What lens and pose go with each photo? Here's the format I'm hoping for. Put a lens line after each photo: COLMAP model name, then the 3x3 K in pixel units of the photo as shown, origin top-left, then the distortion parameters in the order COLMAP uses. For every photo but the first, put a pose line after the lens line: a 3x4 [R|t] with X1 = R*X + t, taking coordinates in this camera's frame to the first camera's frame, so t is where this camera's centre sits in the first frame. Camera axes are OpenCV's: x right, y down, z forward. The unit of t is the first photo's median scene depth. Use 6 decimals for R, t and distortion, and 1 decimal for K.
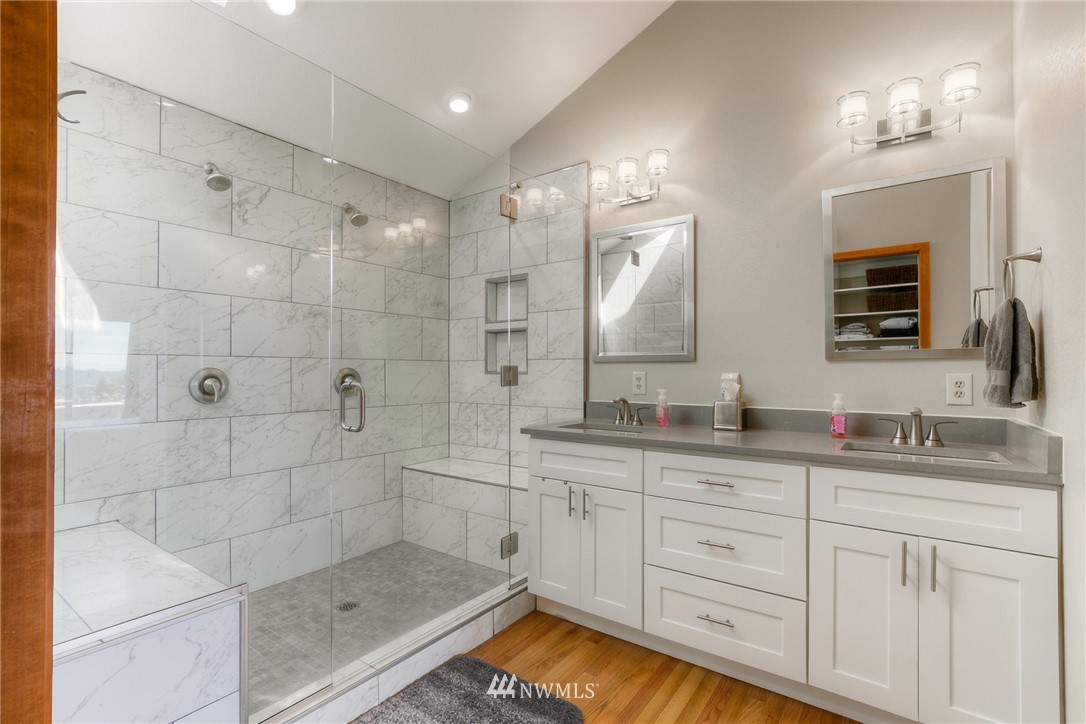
lens RADIAL K [[499.0, 0, 542.0], [0, 499.0, 365.3], [0, 0, 1]] dist [-0.004375, 0.000809]
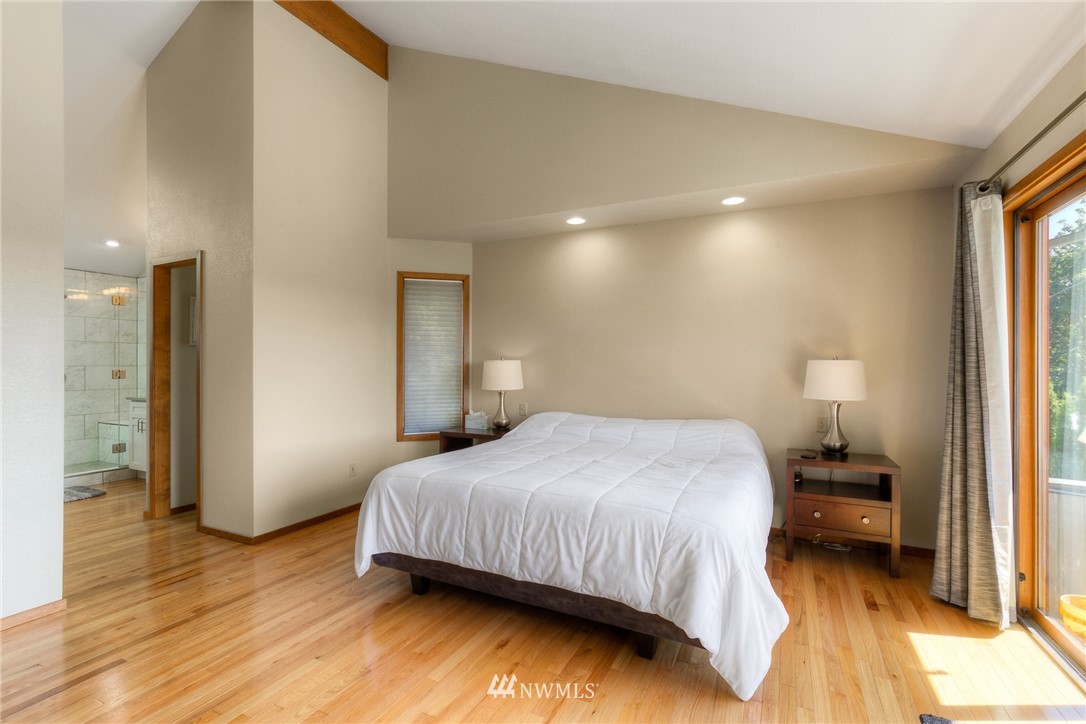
lens RADIAL K [[499.0, 0, 543.6], [0, 499.0, 362.8], [0, 0, 1]] dist [-0.004375, 0.000809]
pose [[0.984676, 0.000438, 0.174392, 1.081003], [-0.001189, 0.999990, 0.004202, -0.032245], [-0.174388, -0.004345, 0.984667, -1.181394]]
